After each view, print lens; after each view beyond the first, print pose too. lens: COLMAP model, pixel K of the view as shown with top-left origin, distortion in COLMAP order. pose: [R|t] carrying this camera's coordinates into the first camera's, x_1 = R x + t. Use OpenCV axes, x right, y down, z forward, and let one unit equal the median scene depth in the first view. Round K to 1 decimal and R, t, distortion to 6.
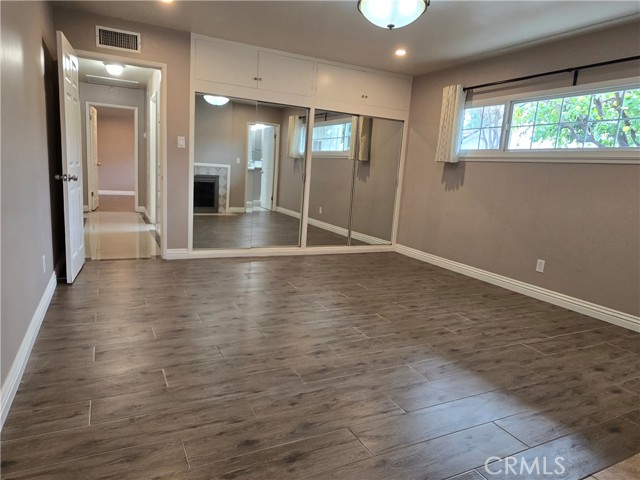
lens RADIAL K [[416.8, 0, 315.6], [0, 416.8, 242.0], [0, 0, 1]] dist [-0.001061, -0.007112]
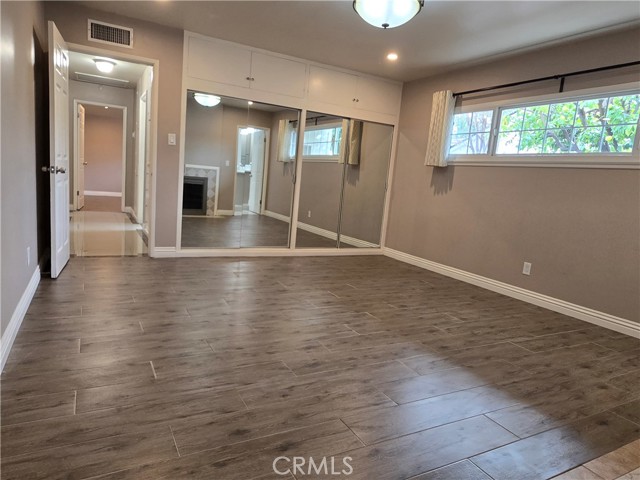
lens RADIAL K [[416.8, 0, 316.0], [0, 416.8, 241.3], [0, 0, 1]] dist [-0.001061, -0.007112]
pose [[0.999303, 0.016820, 0.033333, -0.010352], [-0.016110, 0.999640, -0.021472, 0.024643], [-0.033682, 0.020920, 0.999214, 0.001842]]
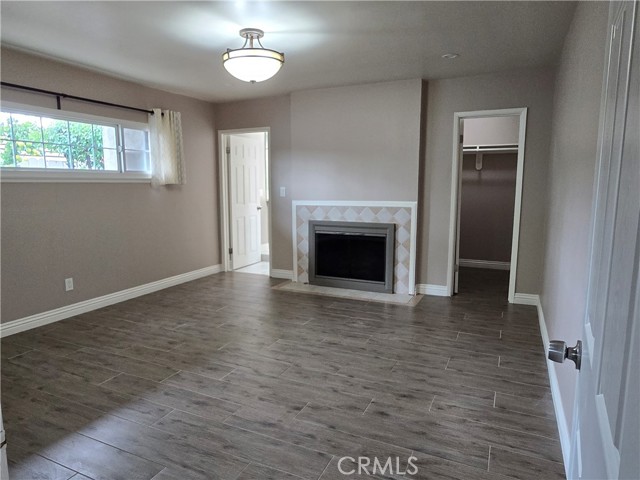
lens RADIAL K [[416.8, 0, 316.9], [0, 416.8, 240.1], [0, 0, 1]] dist [-0.001061, -0.007112]
pose [[-0.624247, -0.162219, 0.764199, -0.676291], [0.097207, 0.954473, 0.282014, -0.312529], [-0.775156, 0.250332, -0.580058, 1.270447]]
